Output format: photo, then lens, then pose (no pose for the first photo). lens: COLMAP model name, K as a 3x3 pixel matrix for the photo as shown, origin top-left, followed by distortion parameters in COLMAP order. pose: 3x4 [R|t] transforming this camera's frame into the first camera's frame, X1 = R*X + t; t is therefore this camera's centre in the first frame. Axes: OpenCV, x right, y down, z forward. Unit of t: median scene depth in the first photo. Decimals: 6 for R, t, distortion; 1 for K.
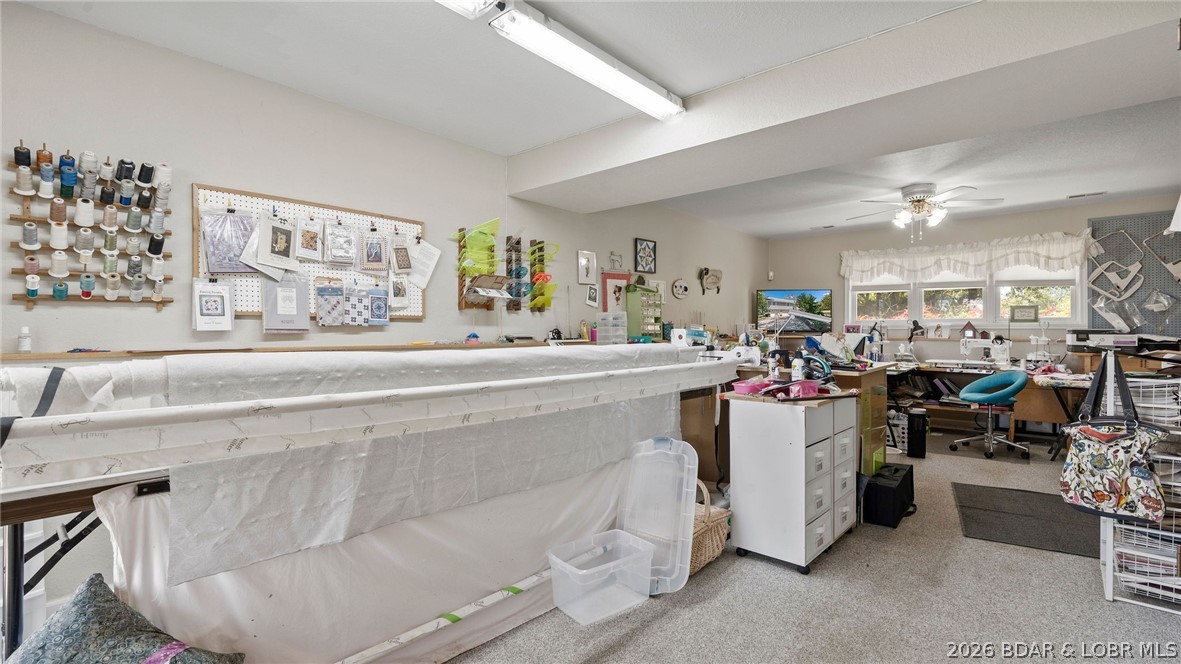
lens RADIAL K [[528.0, 0, 583.6], [0, 528.0, 334.0], [0, 0, 1]] dist [-0.009445, 0.001857]
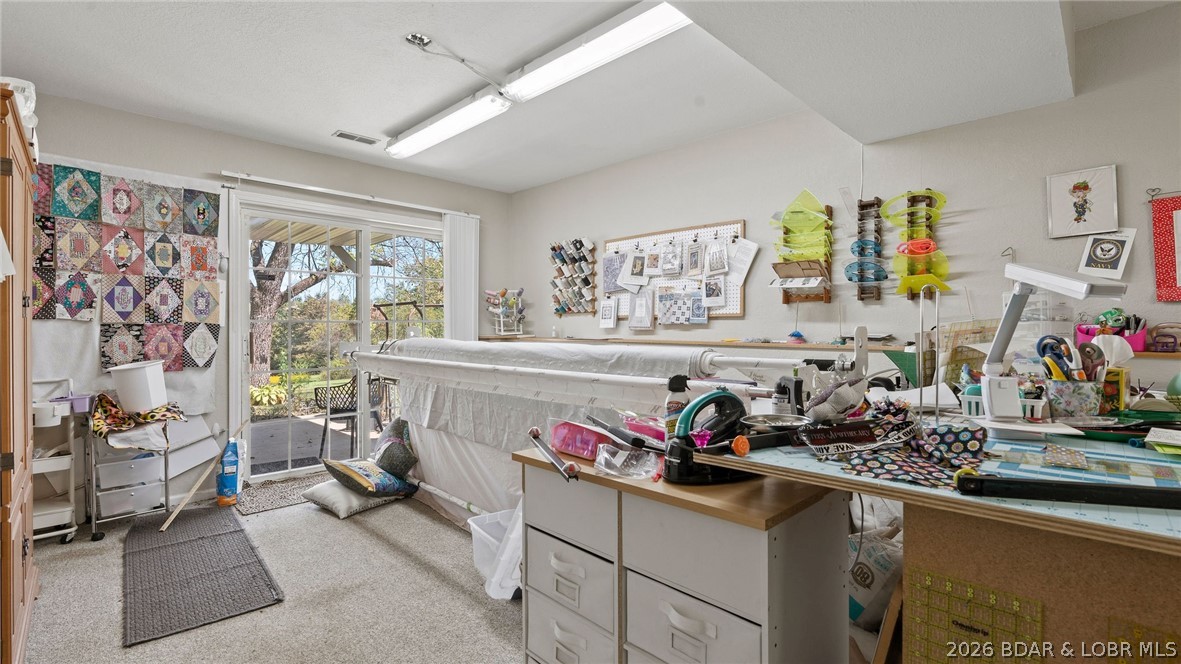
lens RADIAL K [[528.0, 0, 592.8], [0, 528.0, 330.1], [0, 0, 1]] dist [-0.009445, 0.001857]
pose [[-0.045646, 0.007392, -0.998930, 0.497109], [-0.005556, 0.999955, 0.007654, -0.006205], [0.998942, 0.005899, -0.045603, 0.537239]]
